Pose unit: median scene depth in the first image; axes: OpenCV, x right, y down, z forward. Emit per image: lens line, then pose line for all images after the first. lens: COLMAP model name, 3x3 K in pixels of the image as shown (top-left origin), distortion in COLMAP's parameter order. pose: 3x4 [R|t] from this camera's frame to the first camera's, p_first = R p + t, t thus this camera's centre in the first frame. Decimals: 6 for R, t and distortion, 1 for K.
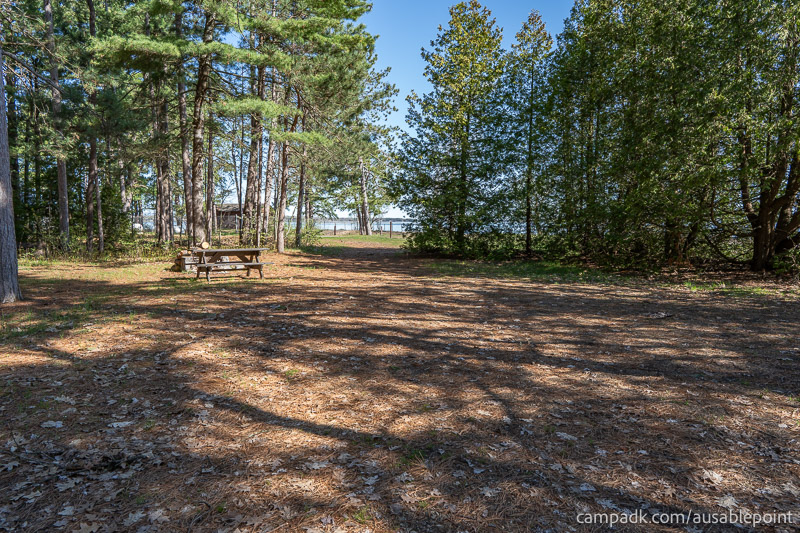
lens RADIAL K [[537.7, 0, 400.0], [0, 537.7, 266.5], [0, 0, 1]] dist [-0.002471, 0.000466]
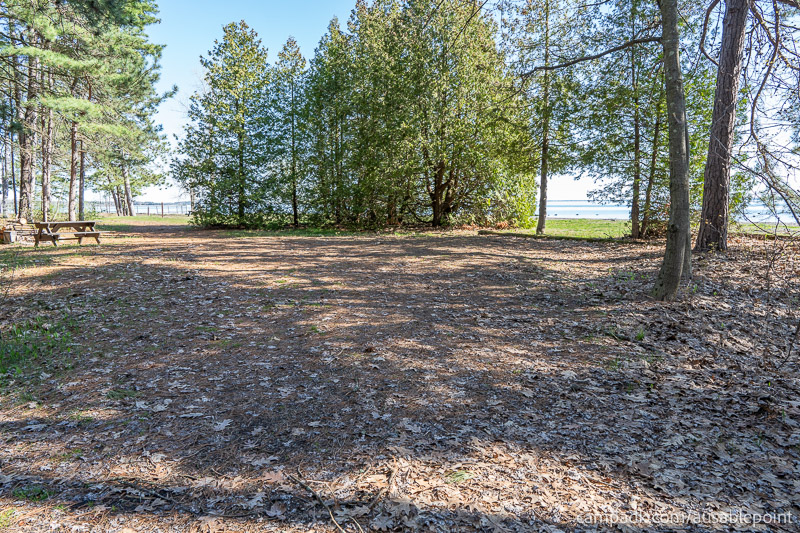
lens RADIAL K [[537.7, 0, 400.0], [0, 537.7, 266.5], [0, 0, 1]] dist [-0.002471, 0.000466]
pose [[0.899531, -0.057540, 0.433050, -0.127855], [0.044011, 0.998181, 0.041209, 0.041958], [-0.434633, -0.018010, 0.900427, -0.346344]]
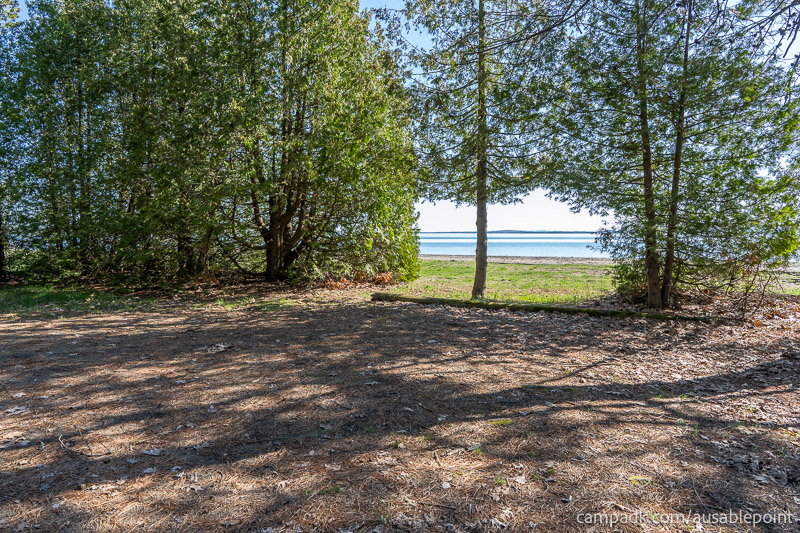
lens RADIAL K [[529.1, 0, 394.4], [0, 529.1, 264.3], [0, 0, 1]] dist [0.000401, 0.002563]
pose [[0.630251, -0.045930, 0.775031, 0.008638], [0.065247, 0.997851, 0.006077, -0.011526], [-0.773645, 0.046738, 0.631894, 0.109087]]
